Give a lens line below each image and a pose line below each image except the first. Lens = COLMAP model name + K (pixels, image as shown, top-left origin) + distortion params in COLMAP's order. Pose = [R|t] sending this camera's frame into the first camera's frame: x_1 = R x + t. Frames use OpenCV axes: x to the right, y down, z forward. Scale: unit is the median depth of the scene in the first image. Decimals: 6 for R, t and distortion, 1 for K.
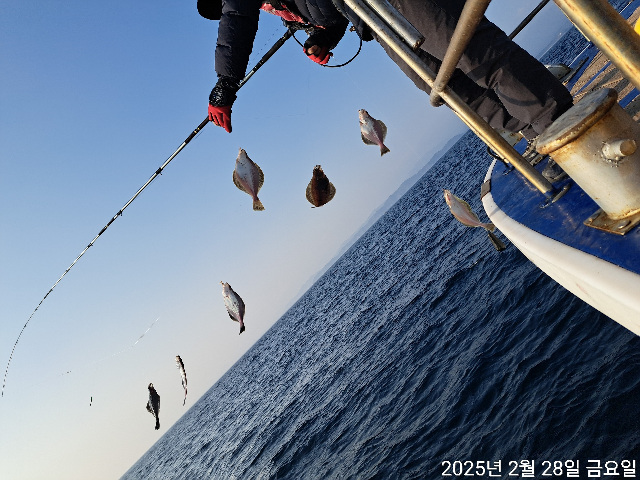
lens RADIAL K [[423.4, 0, 320.0], [0, 423.4, 240.0], [0, 0, 1]] dist [0.045852, -0.004150]
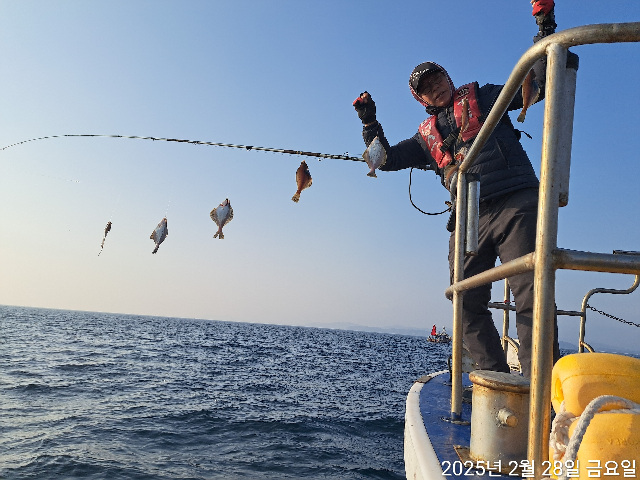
lens RADIAL K [[423.4, 0, 320.0], [0, 423.4, 240.0], [0, 0, 1]] dist [0.045852, -0.004150]
pose [[0.640009, 0.767277, -0.040926, -0.047810], [-0.761980, 0.626934, -0.162298, 0.084997], [-0.098870, 0.135057, 0.985893, -0.275966]]
